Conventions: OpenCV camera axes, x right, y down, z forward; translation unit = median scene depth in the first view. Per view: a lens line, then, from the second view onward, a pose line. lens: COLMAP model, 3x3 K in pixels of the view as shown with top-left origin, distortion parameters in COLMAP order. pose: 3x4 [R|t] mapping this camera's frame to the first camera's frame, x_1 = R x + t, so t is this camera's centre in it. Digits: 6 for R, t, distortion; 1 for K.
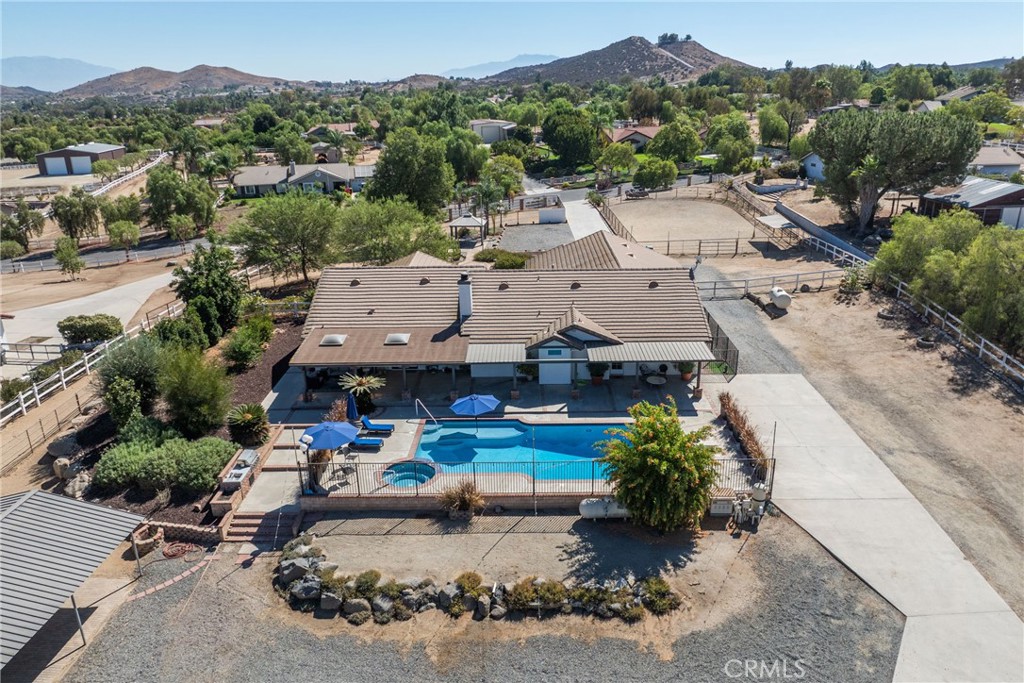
lens RADIAL K [[722.7, 0, 516.7], [0, 722.7, 346.0], [0, 0, 1]] dist [-0.037144, 0.006015]
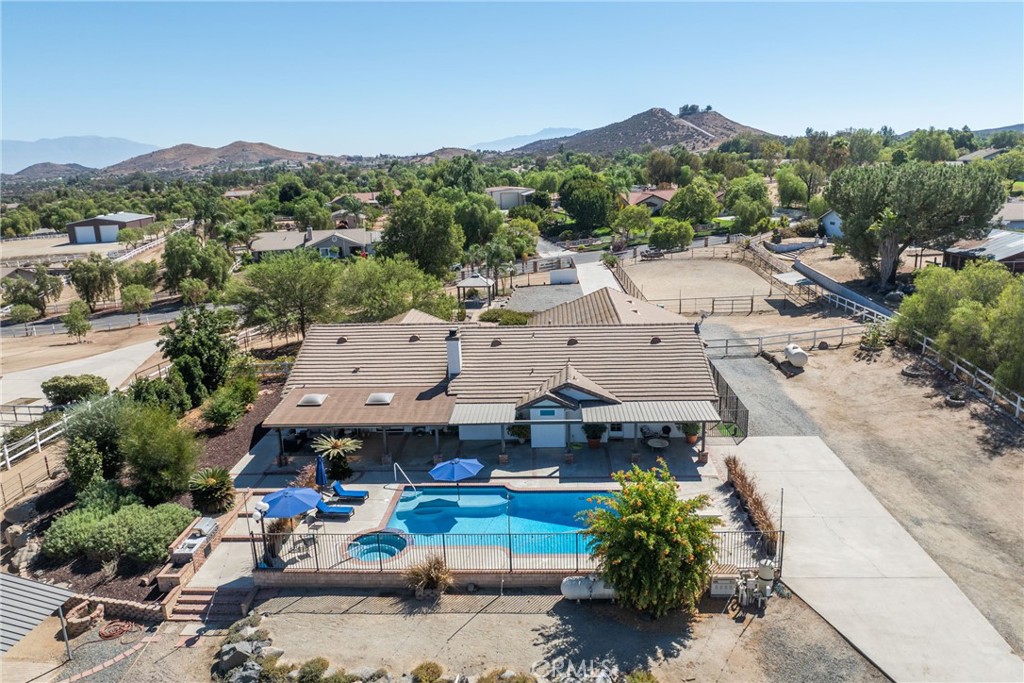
lens RADIAL K [[722.7, 0, 516.7], [0, 722.7, 346.0], [0, 0, 1]] dist [-0.037144, 0.006015]
pose [[0.999318, -0.004439, -0.036664, 0.038083], [0.001050, 0.995765, -0.091928, 0.006791], [0.036916, 0.091826, 0.995091, 0.053812]]
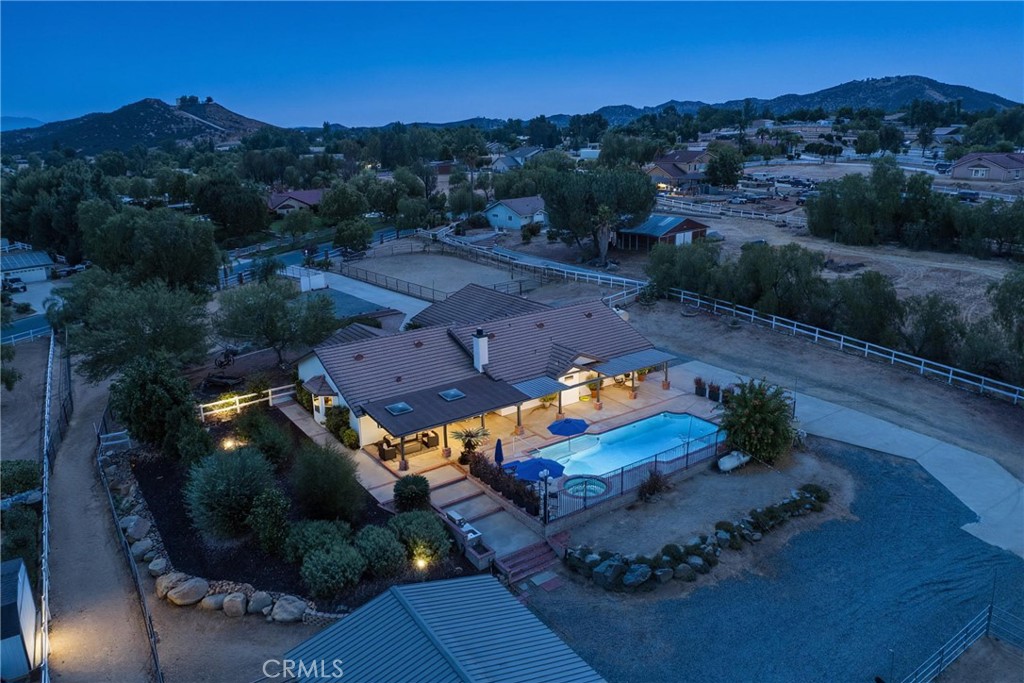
lens RADIAL K [[722.7, 0, 516.7], [0, 722.7, 346.0], [0, 0, 1]] dist [-0.037144, 0.006015]
pose [[0.808337, -0.170632, 0.563450, -0.561246], [0.212681, 0.977078, -0.009223, -0.041634], [-0.548961, 0.127291, 0.826098, 0.019997]]
